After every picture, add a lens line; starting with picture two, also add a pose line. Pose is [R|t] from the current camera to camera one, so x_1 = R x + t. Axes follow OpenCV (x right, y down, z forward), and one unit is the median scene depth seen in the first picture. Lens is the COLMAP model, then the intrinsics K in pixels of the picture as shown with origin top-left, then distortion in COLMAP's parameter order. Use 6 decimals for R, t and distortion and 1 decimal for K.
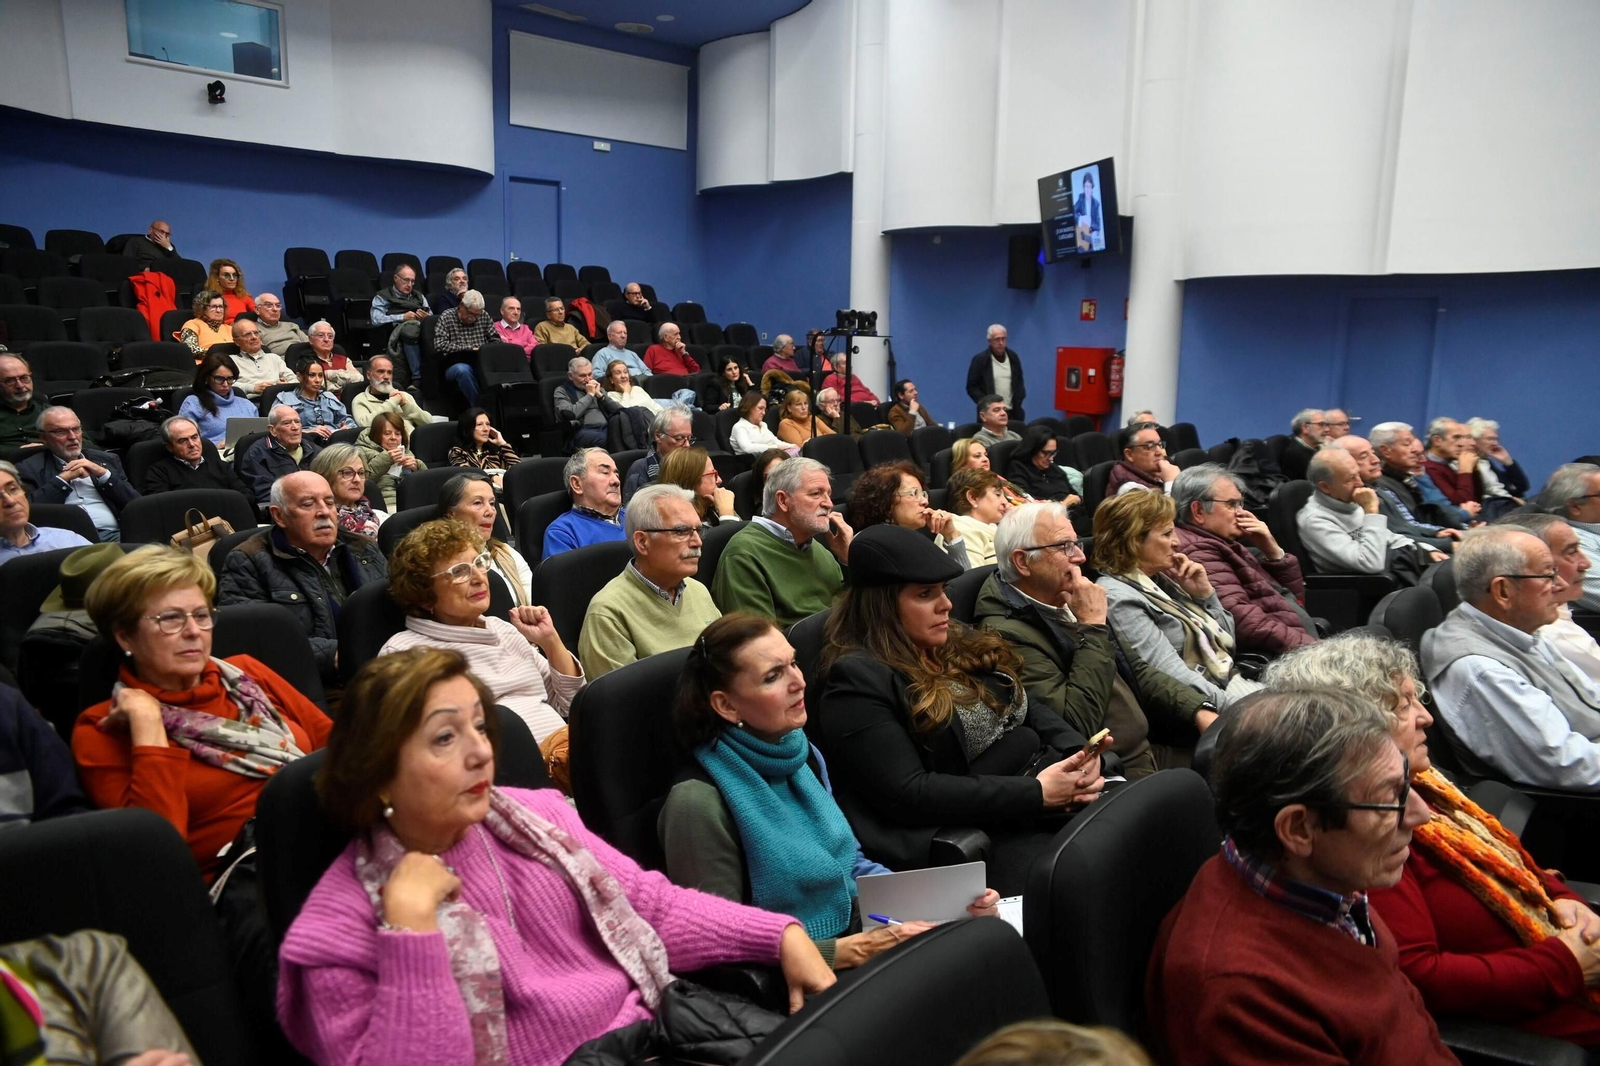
lens RADIAL K [[1091.9, 0, 800.0], [0, 1091.9, 533.0], [0, 0, 1]] dist [-0.126256, 0.111552]
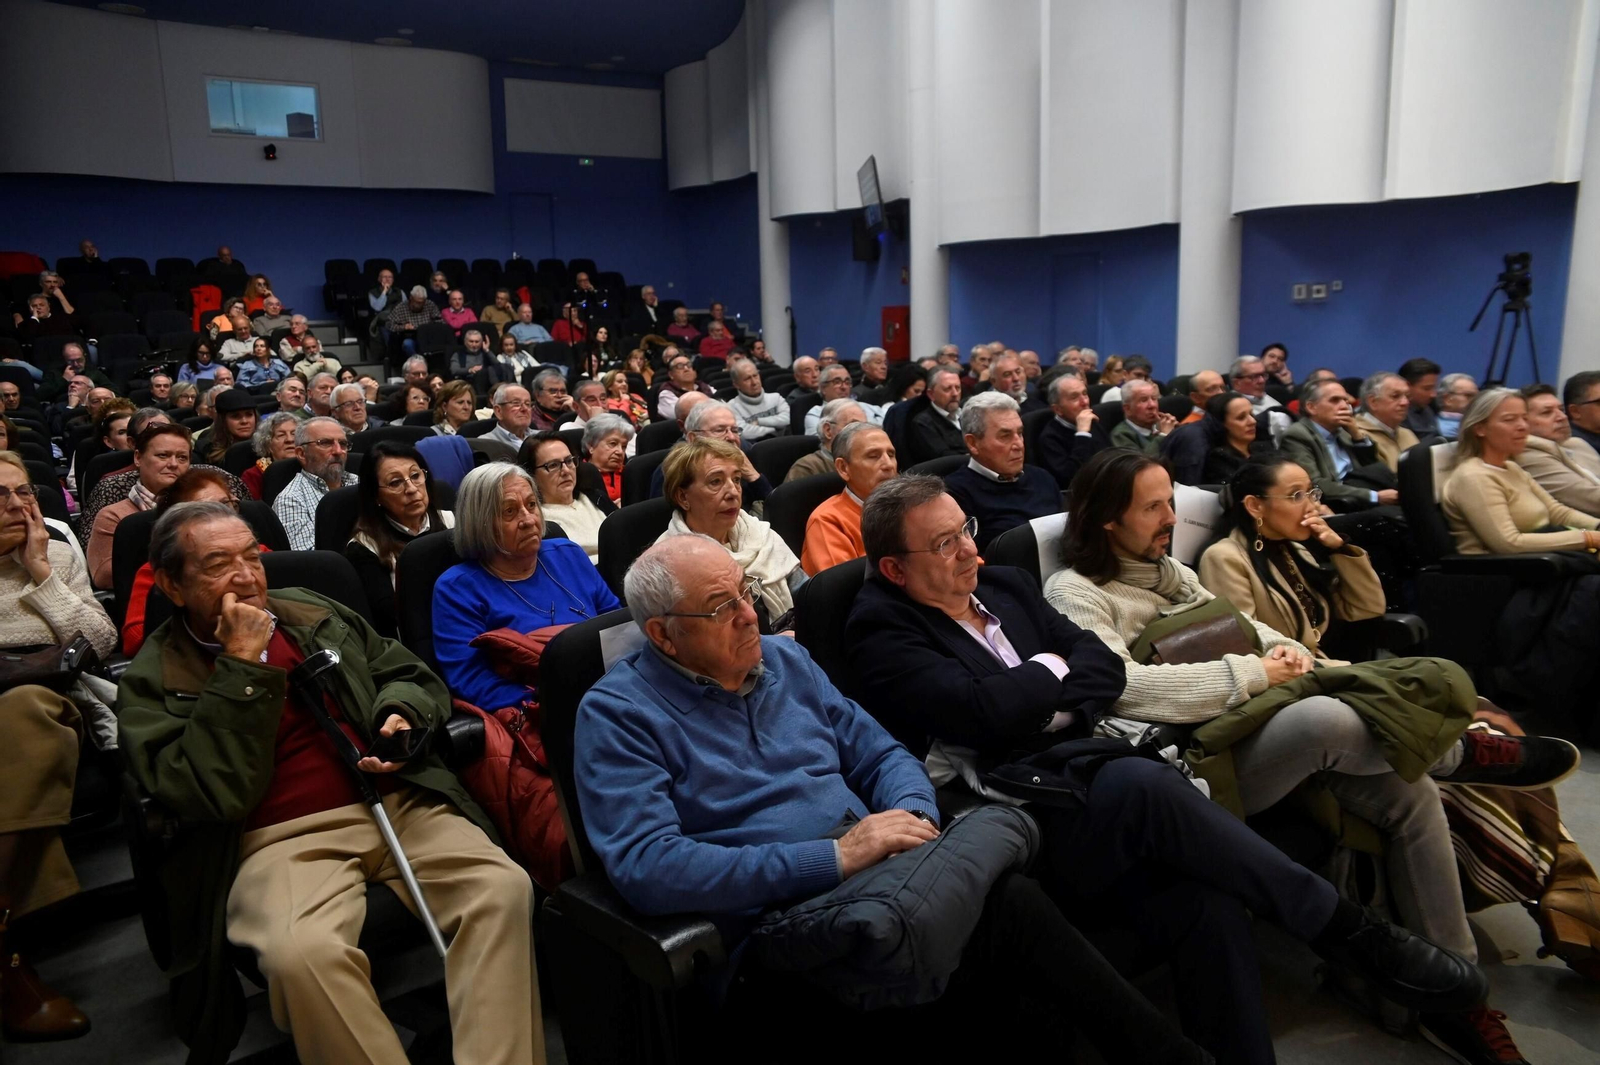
lens RADIAL K [[1092.9, 0, 800.0], [0, 1092.9, 532.5], [0, 0, 1]] dist [-0.124827, 0.116677]
pose [[0.980200, -0.002150, -0.197997, 0.813723], [0.006324, 0.999771, 0.020448, 0.122547], [0.197908, -0.021296, 0.979989, -0.493303]]
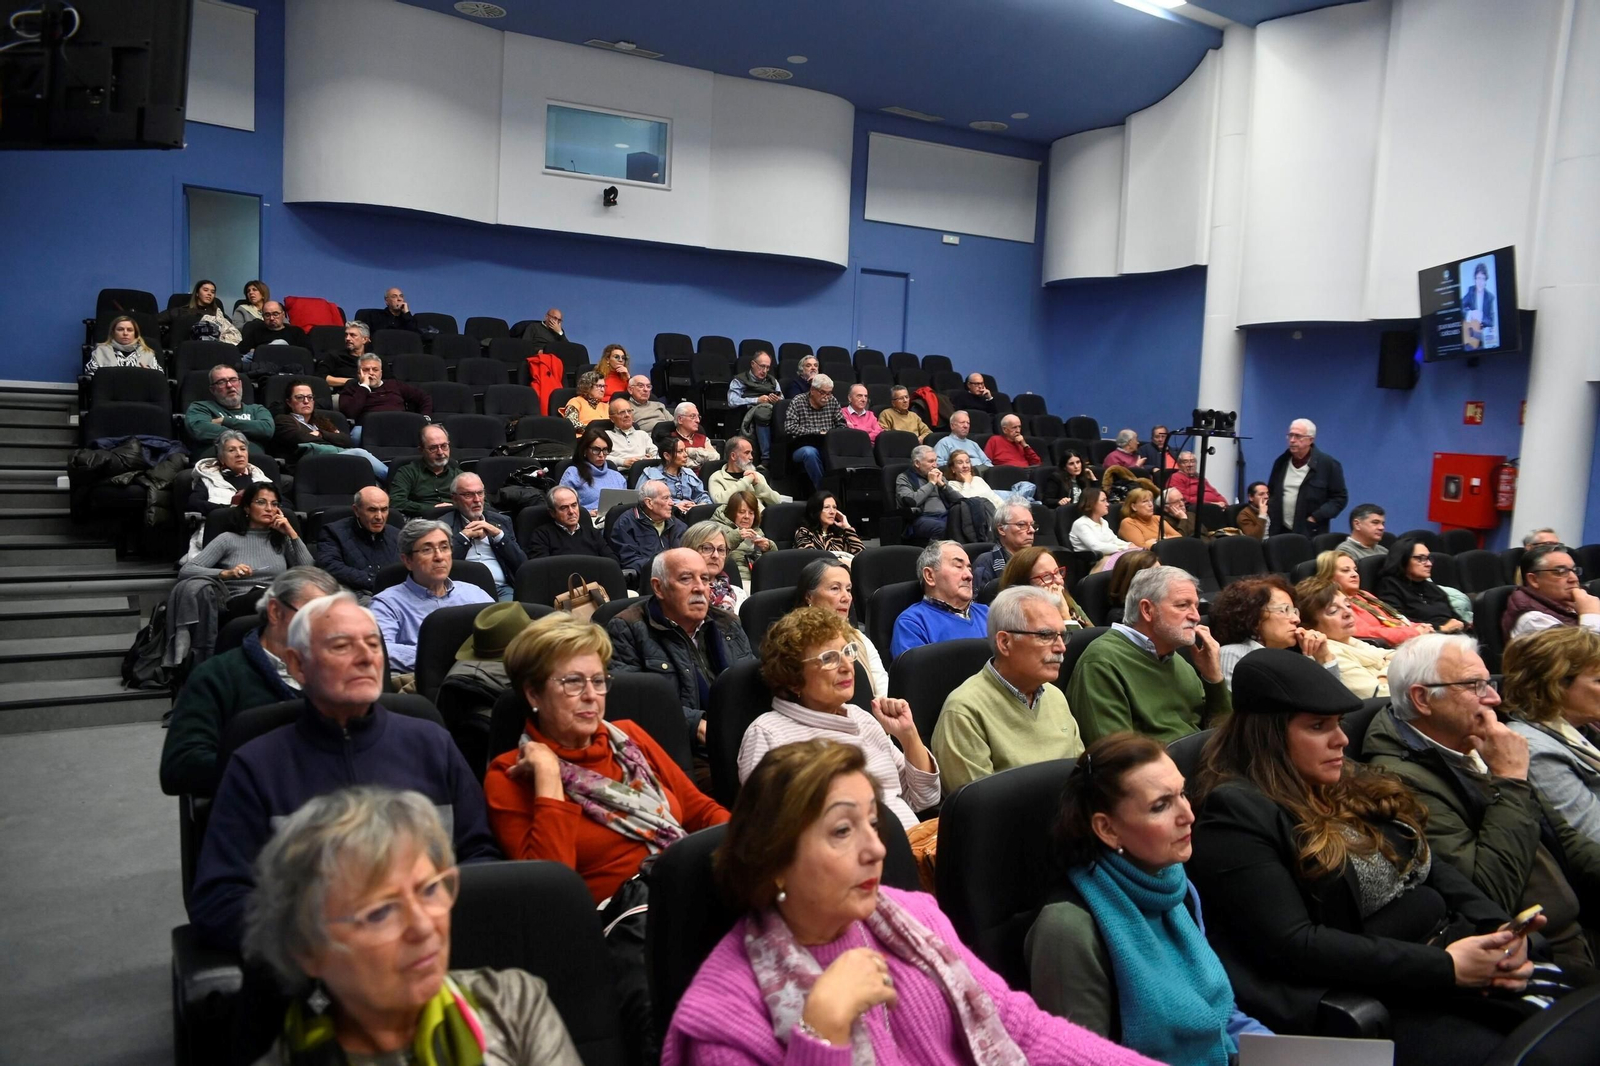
lens RADIAL K [[1092.9, 0, 800.0], [0, 1092.9, 533.0], [0, 0, 1]] dist [-0.124827, 0.116677]
pose [[0.955660, 0.056160, -0.289066, -0.022876], [-0.078589, 0.994682, -0.066569, -0.005864], [0.283790, 0.086335, 0.954992, -0.004743]]
